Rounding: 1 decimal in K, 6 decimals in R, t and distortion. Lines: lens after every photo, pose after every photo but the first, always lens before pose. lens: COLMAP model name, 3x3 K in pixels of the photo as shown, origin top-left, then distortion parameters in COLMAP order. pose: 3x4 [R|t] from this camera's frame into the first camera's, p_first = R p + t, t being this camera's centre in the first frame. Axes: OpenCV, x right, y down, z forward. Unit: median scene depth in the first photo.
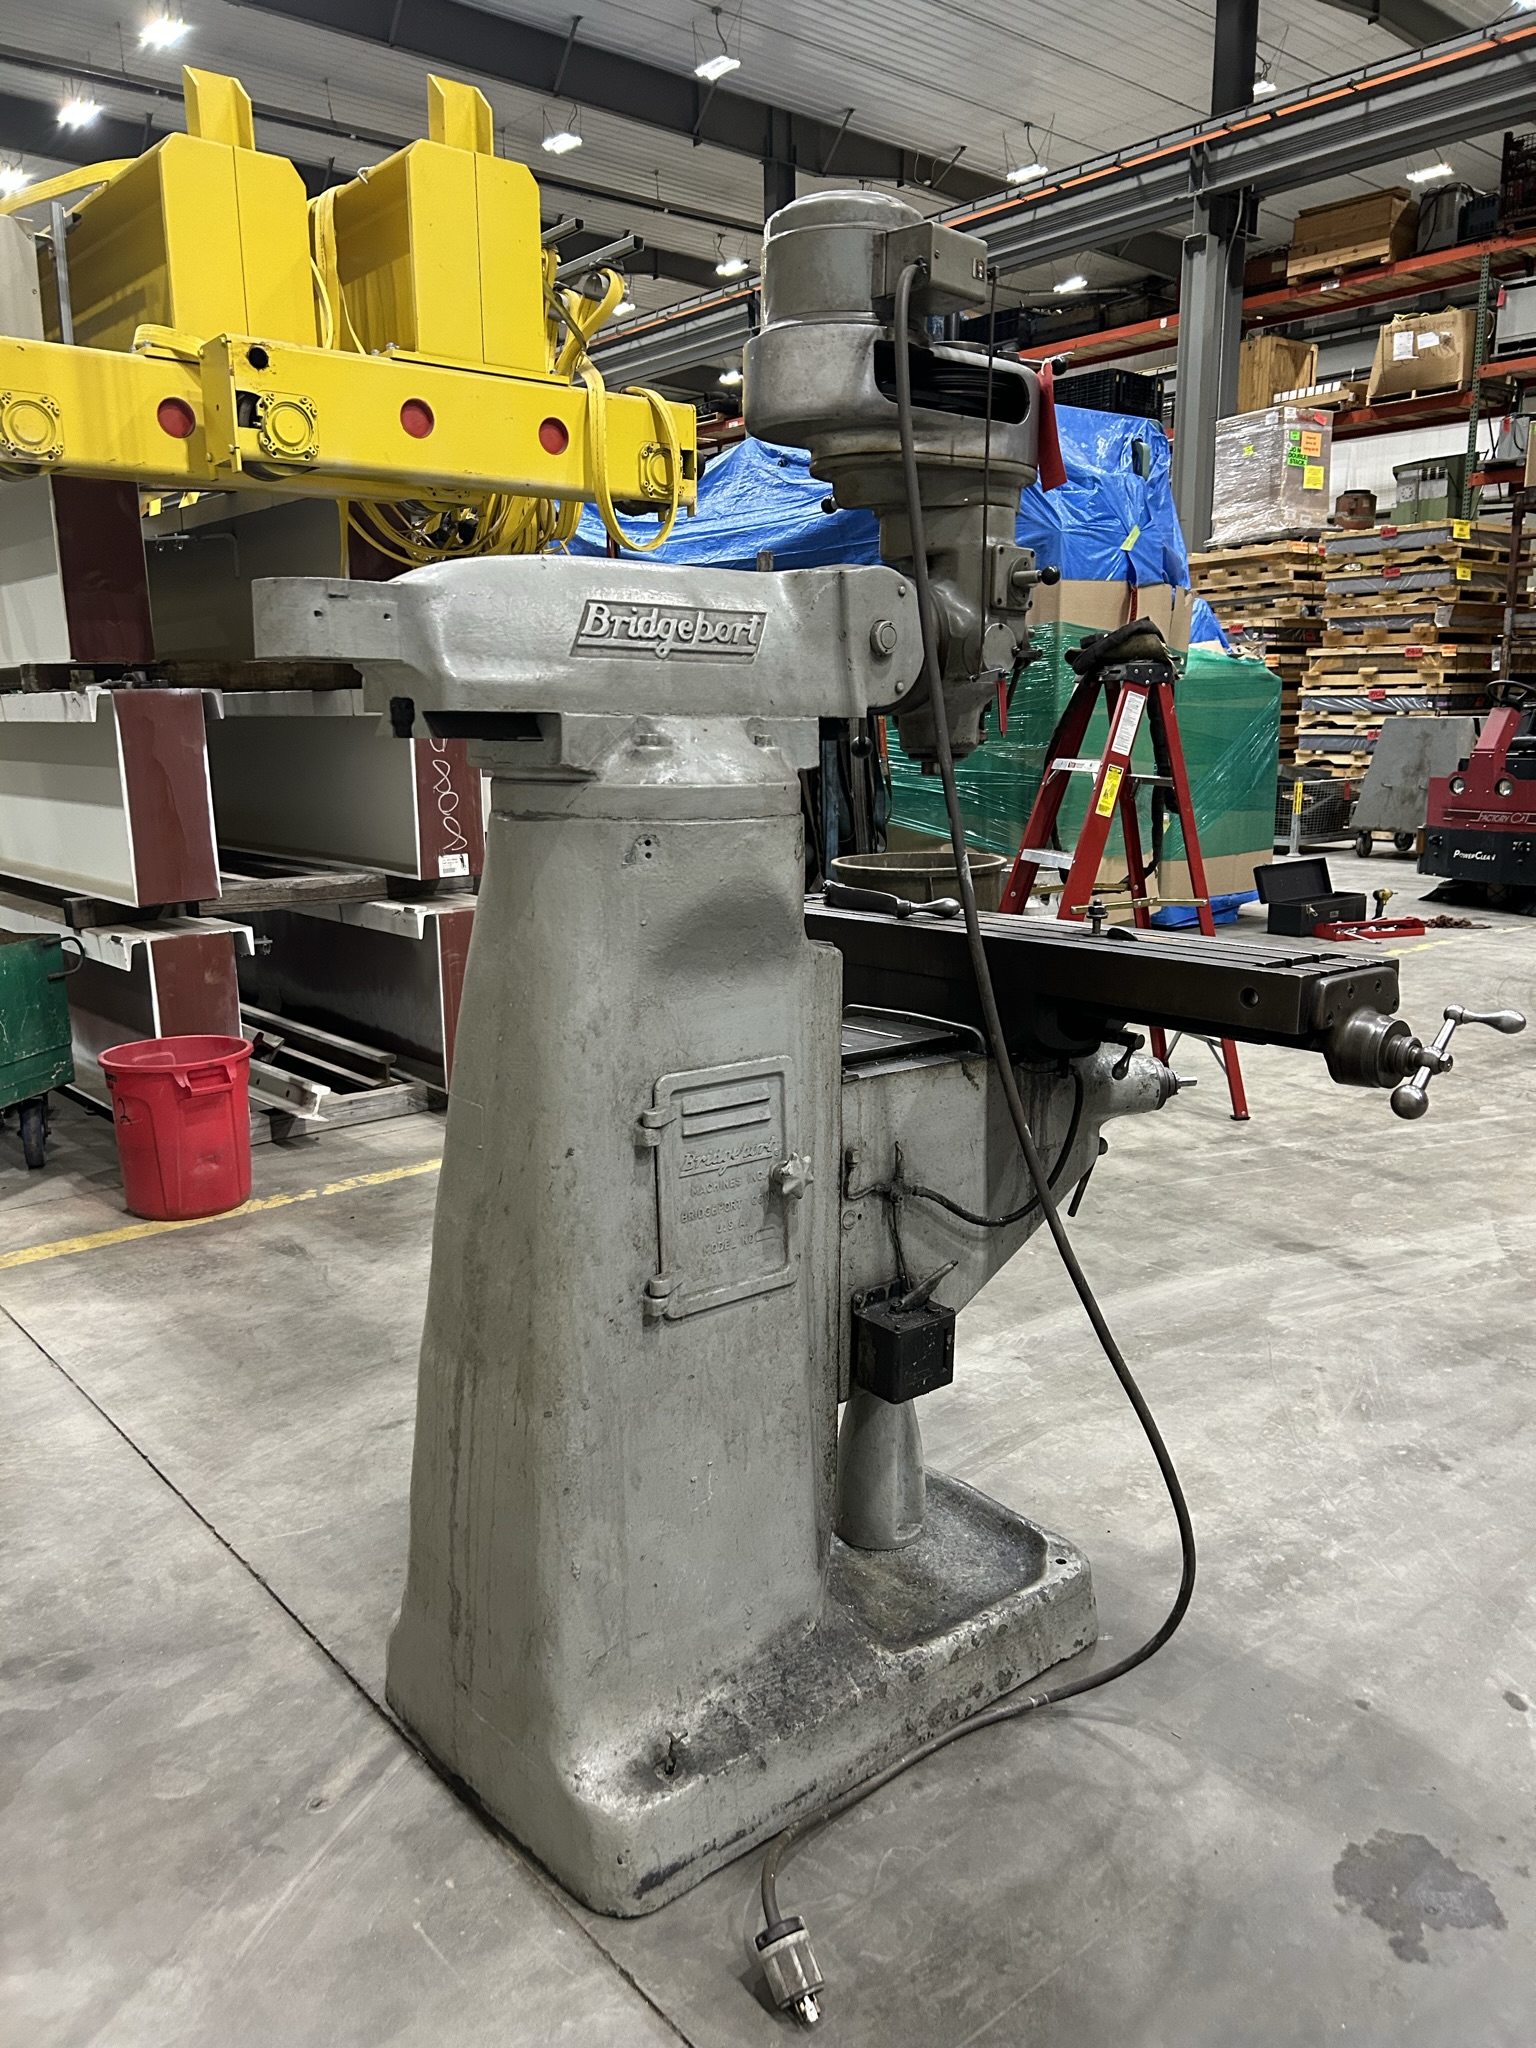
lens RADIAL K [[1521.4, 0, 747.2], [0, 1521.4, 1028.2], [0, 0, 1]] dist [0.065204, -0.075392]
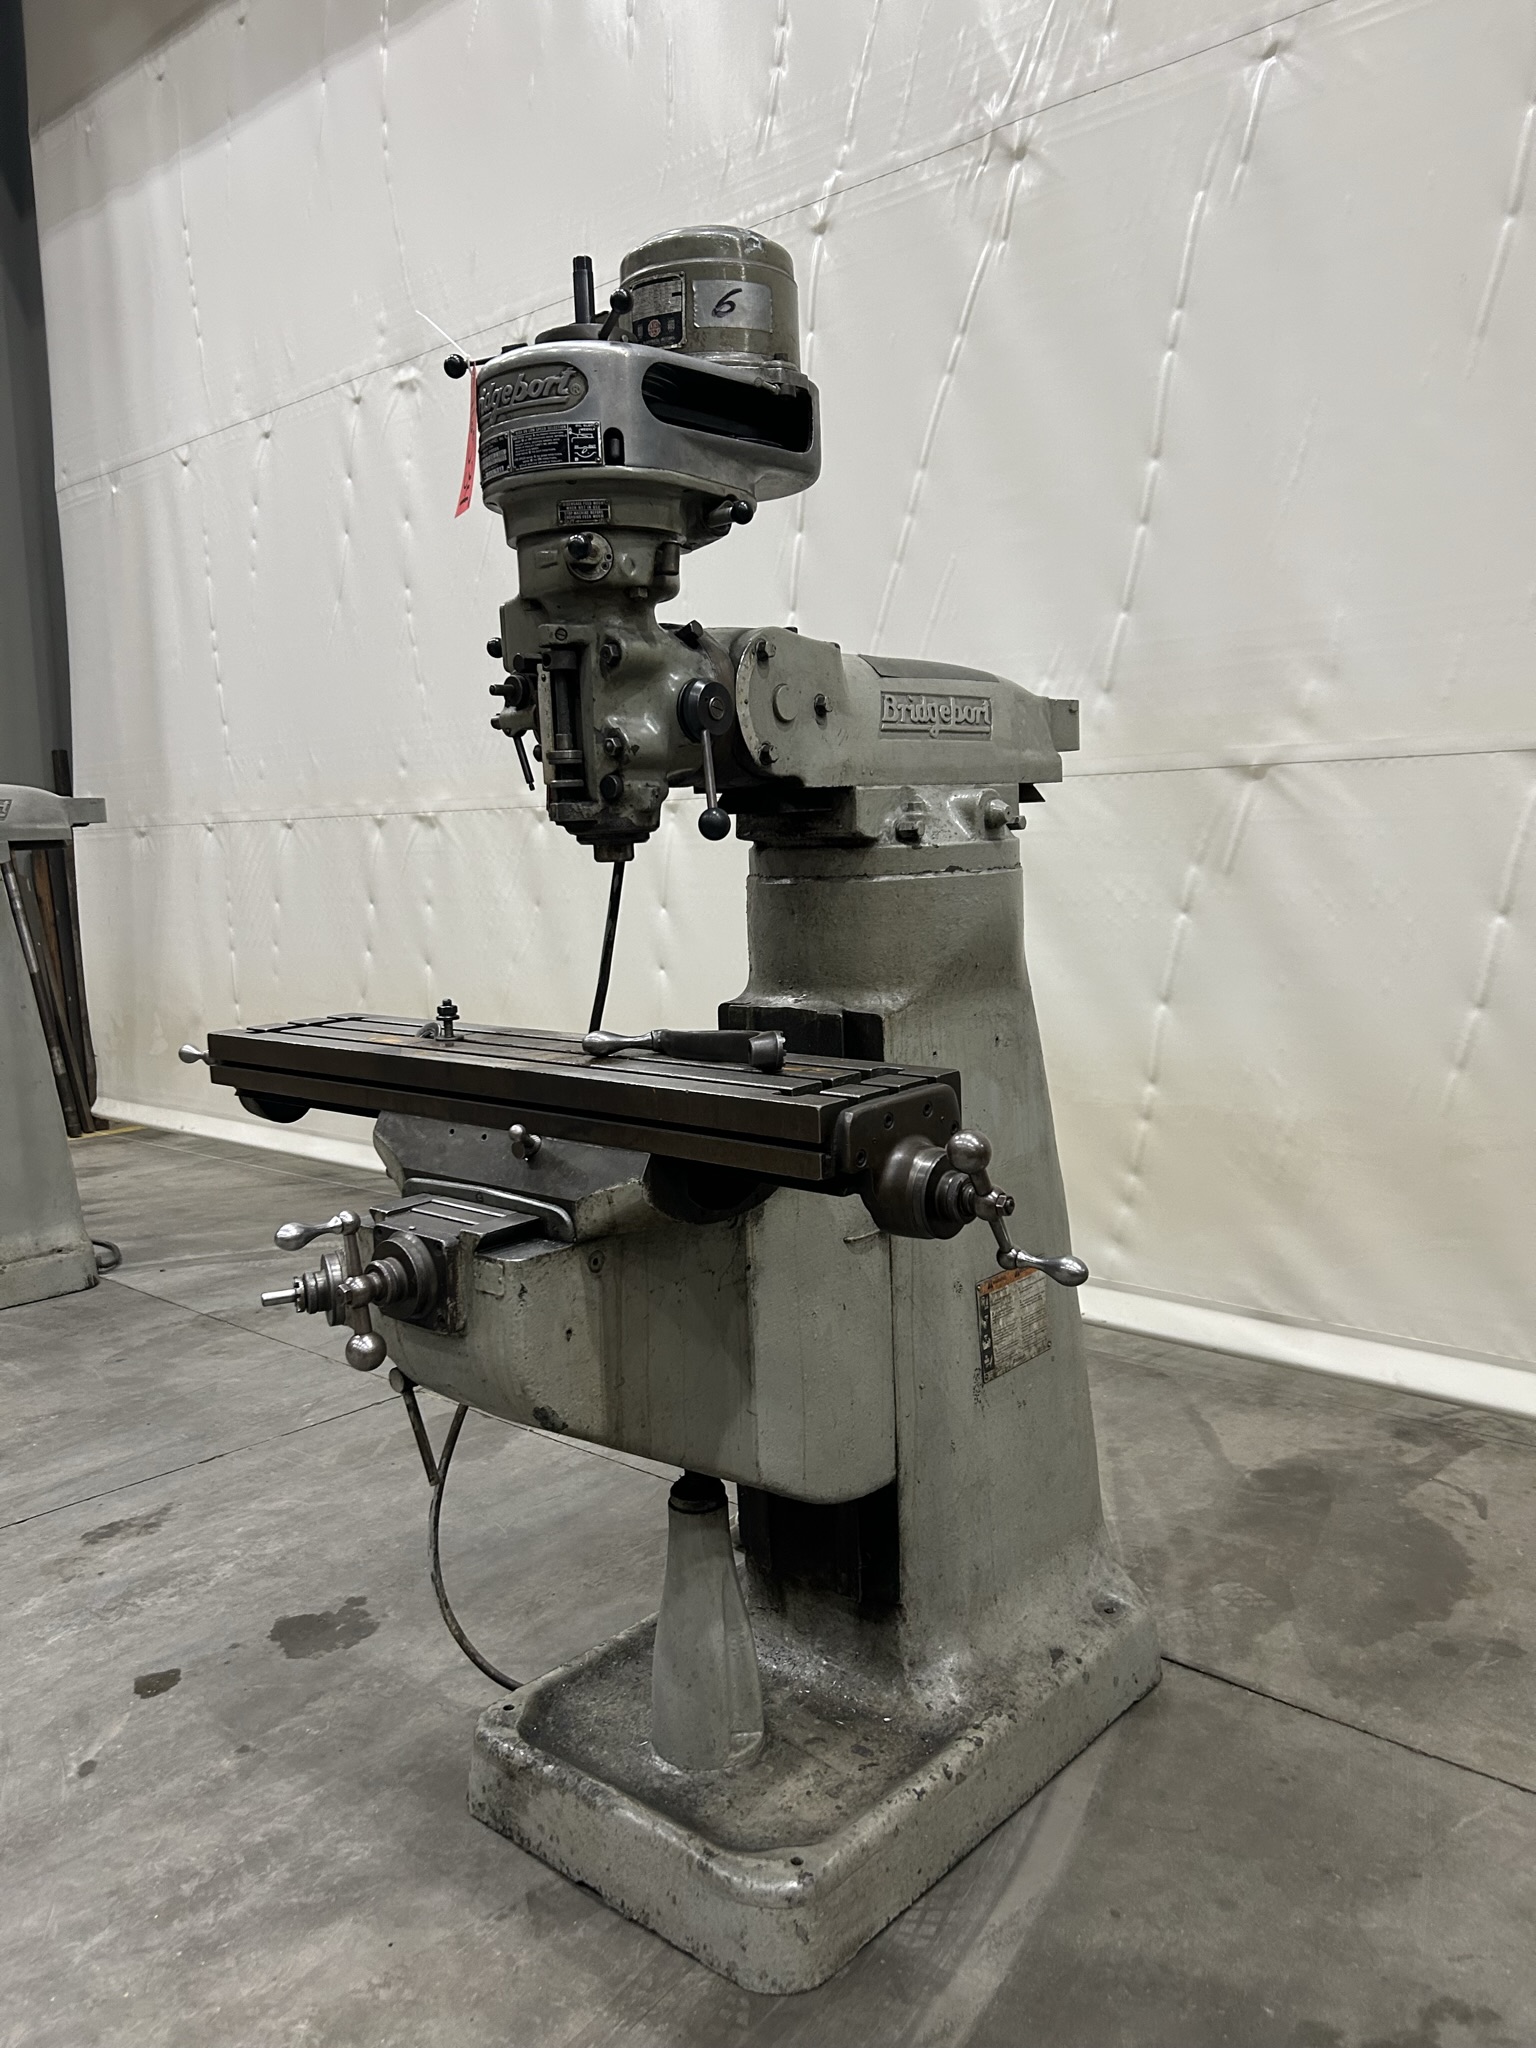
lens RADIAL K [[1544.5, 0, 746.5], [0, 1544.5, 1027.2], [0, 0, 1]] dist [0.062290, -0.090831]
pose [[-0.988893, 0.054124, -0.138424, 0.201464], [0.008000, 0.949371, 0.314055, -0.394637], [0.148414, 0.309460, -0.939259, 2.103072]]
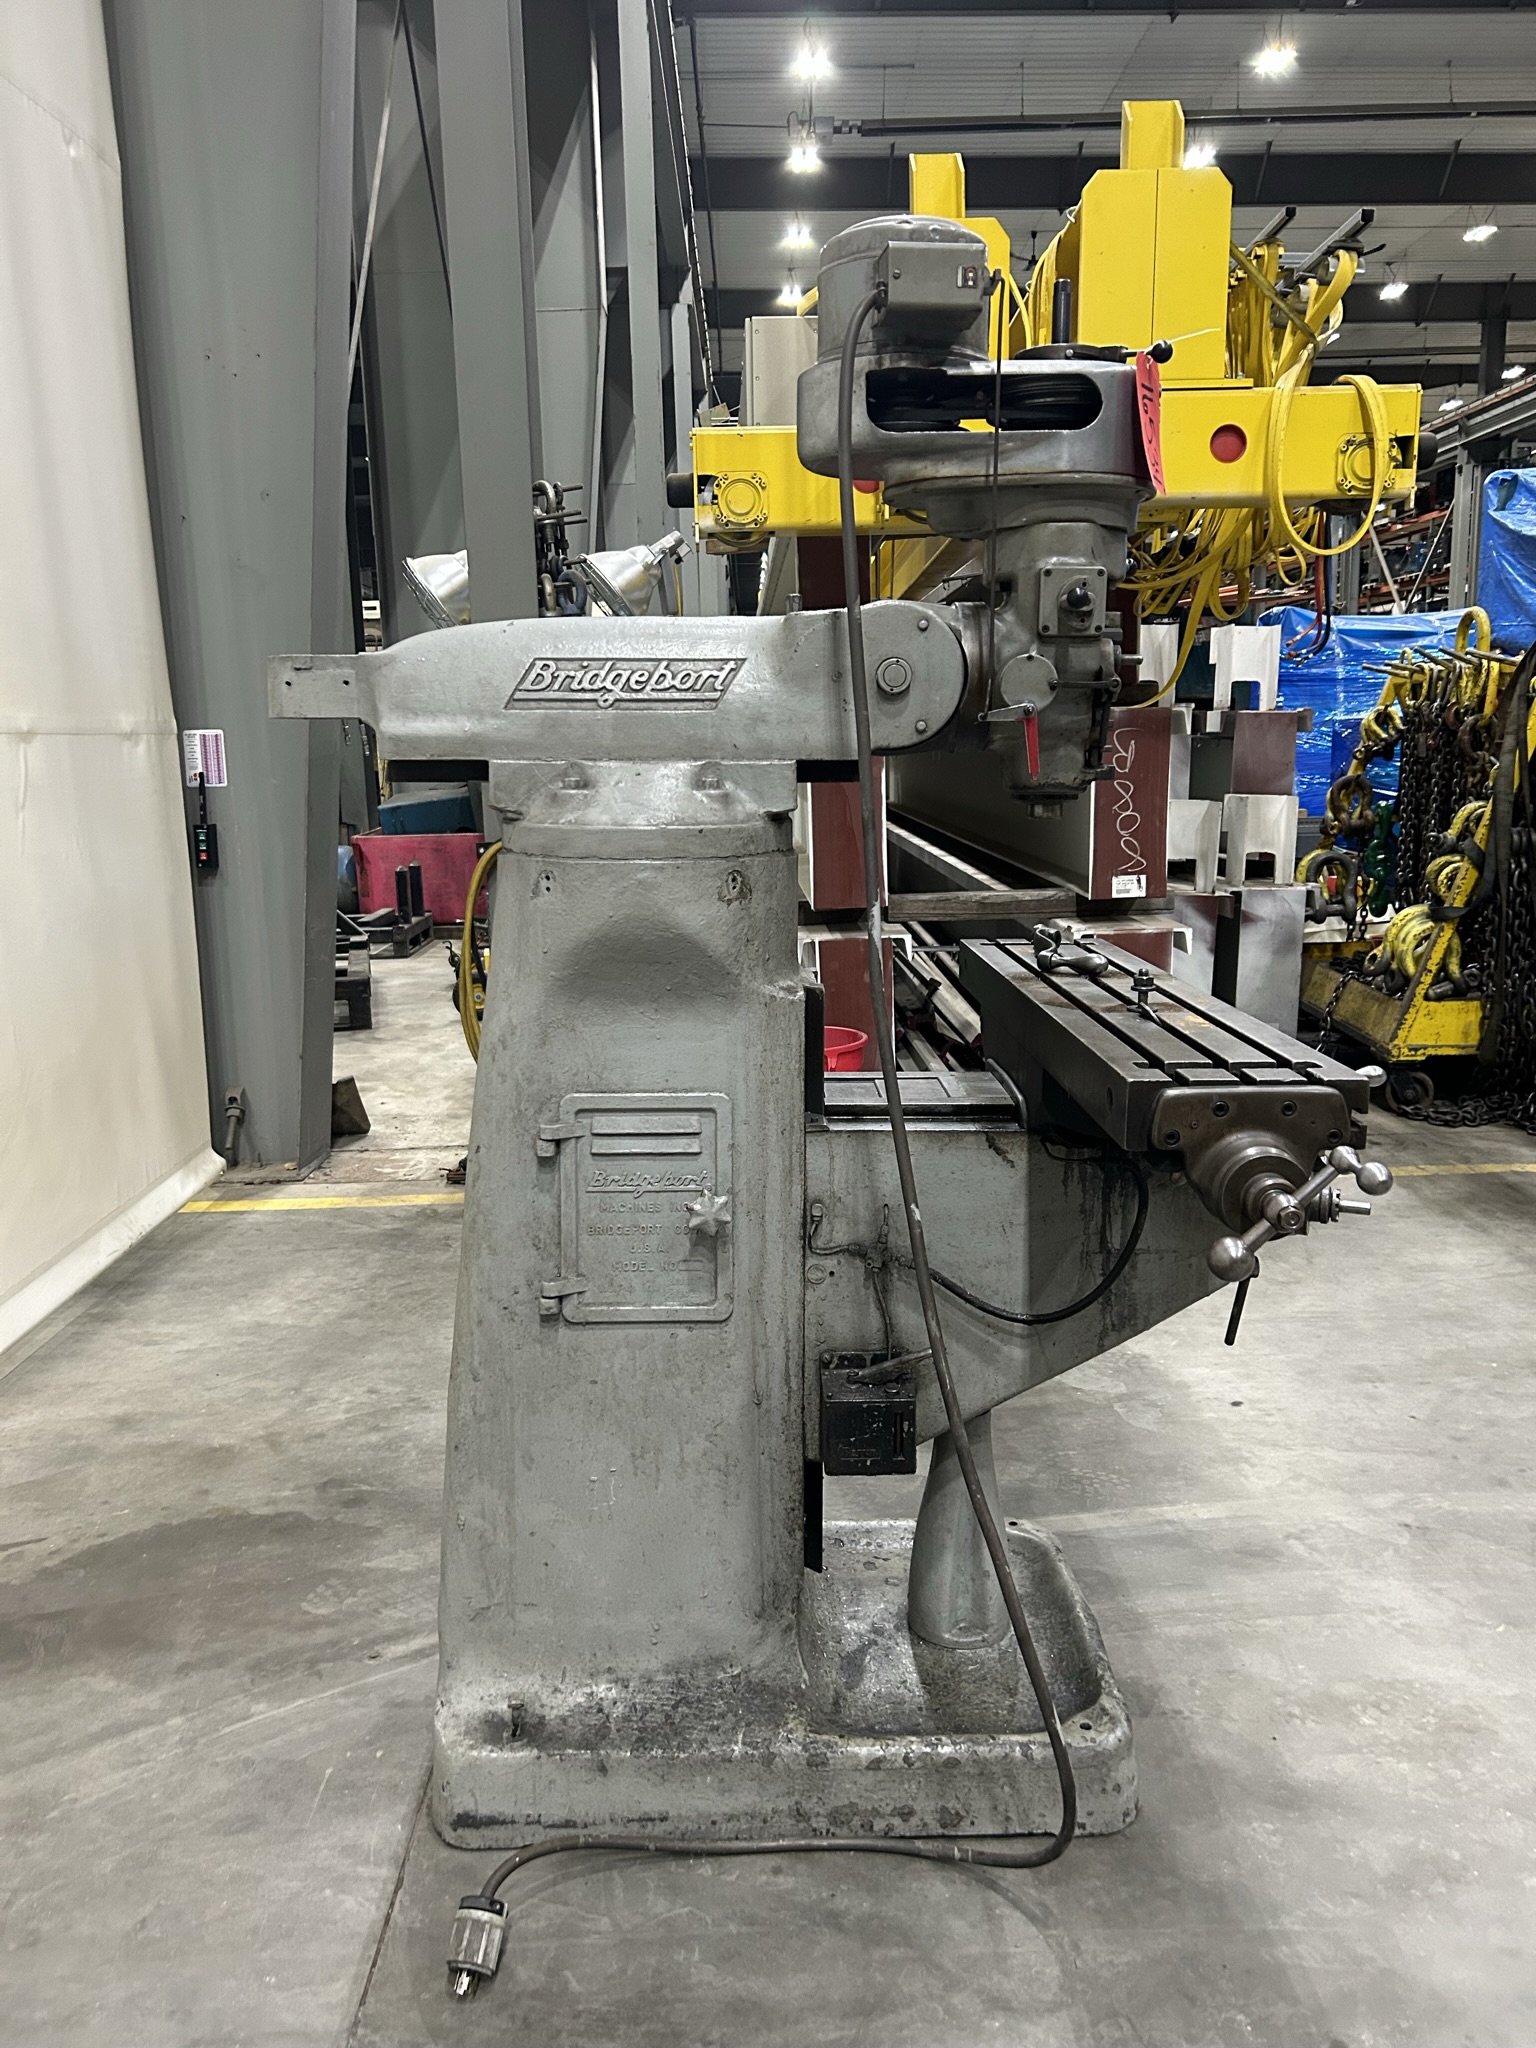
lens RADIAL K [[1533.1, 0, 756.8], [0, 1533.1, 1003.7], [0, 0, 1]] dist [0.044987, -0.049601]
pose [[0.776762, 0.101034, -0.621637, 0.664794], [-0.113841, 0.993314, 0.019193, -0.063142], [0.619420, 0.055859, 0.783070, 0.213868]]
